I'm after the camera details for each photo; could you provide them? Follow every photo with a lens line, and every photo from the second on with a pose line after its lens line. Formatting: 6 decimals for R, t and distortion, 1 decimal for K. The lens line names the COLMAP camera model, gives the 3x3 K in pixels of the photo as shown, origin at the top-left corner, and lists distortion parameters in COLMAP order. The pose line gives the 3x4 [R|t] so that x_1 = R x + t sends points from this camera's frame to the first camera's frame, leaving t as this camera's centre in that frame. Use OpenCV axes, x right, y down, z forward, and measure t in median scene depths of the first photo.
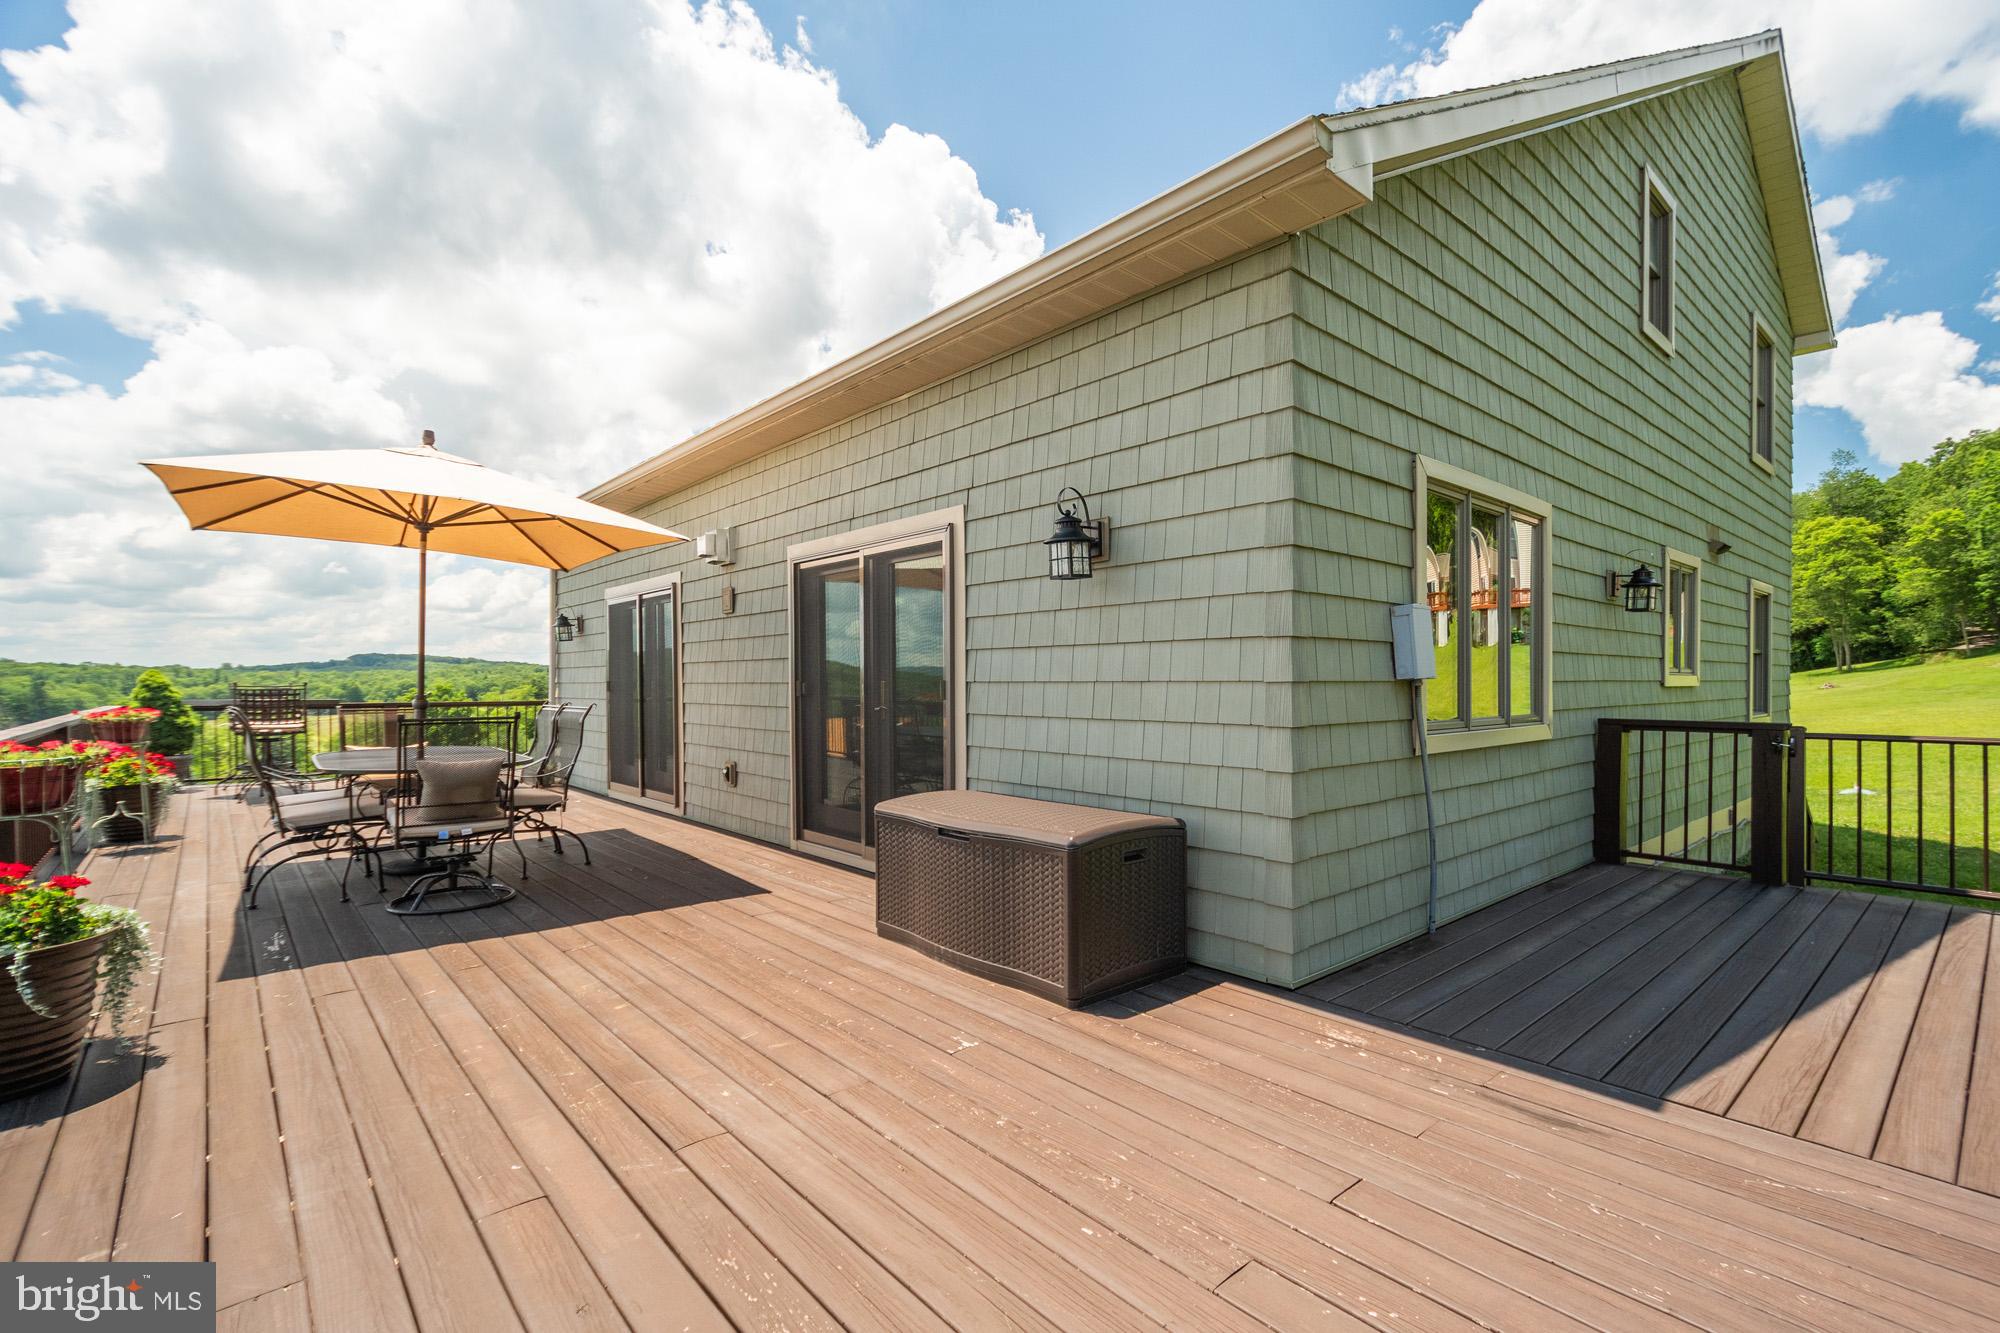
lens RADIAL K [[886.2, 0, 1011.4], [0, 886.2, 685.9], [0, 0, 1]] dist [-0.003464, -0.000756]
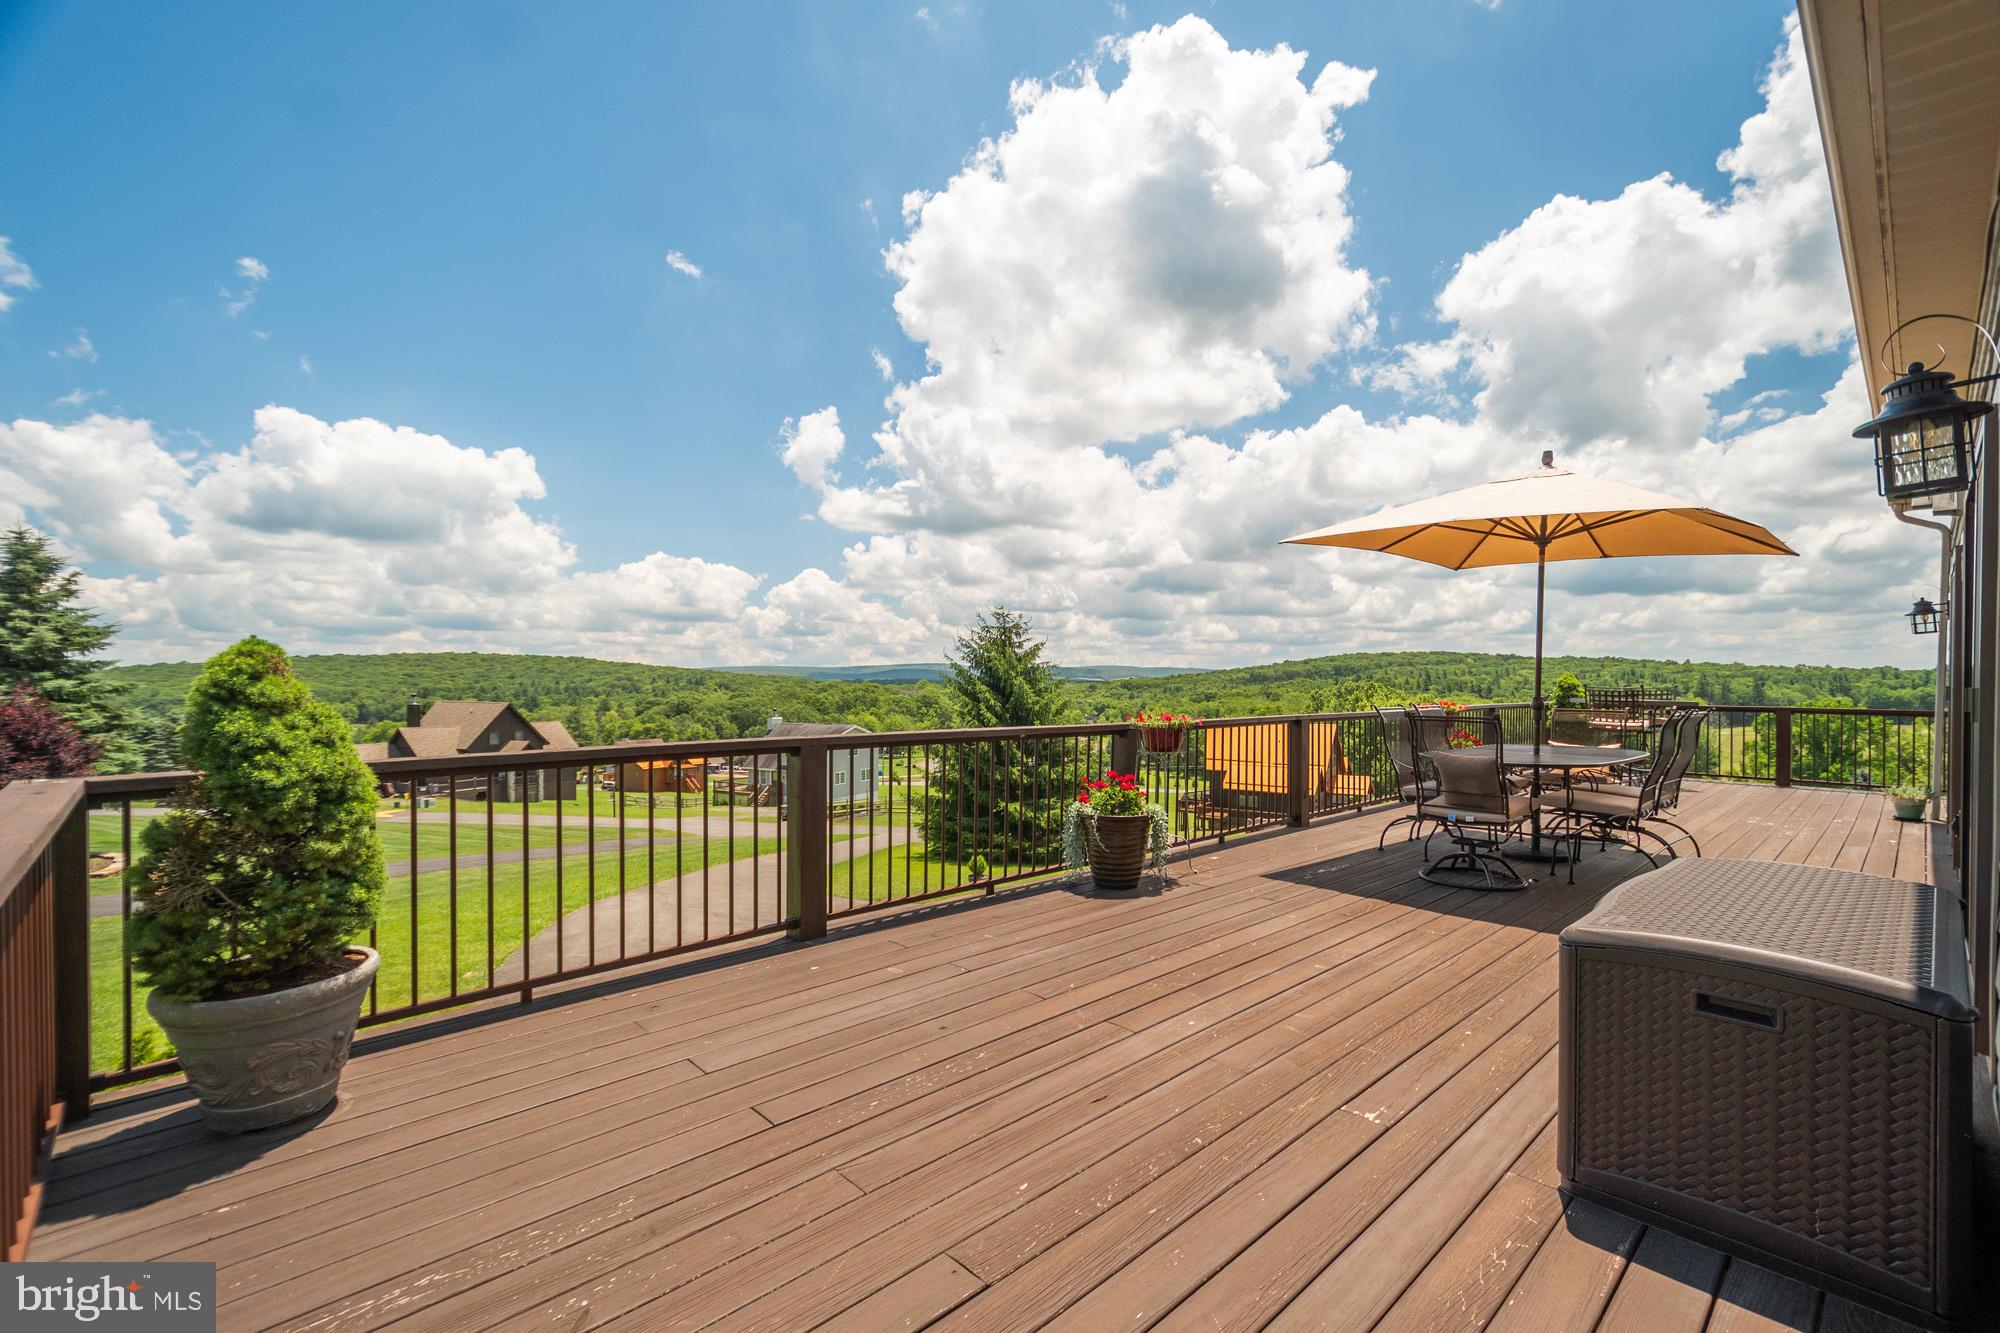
lens RADIAL K [[886.2, 0, 1011.4], [0, 886.2, 685.9], [0, 0, 1]] dist [-0.003464, -0.000756]
pose [[0.032137, 0.010074, -0.999433, 0.574213], [-0.012091, 0.999880, 0.009690, -0.007838], [0.999410, 0.011773, 0.032255, 0.460185]]
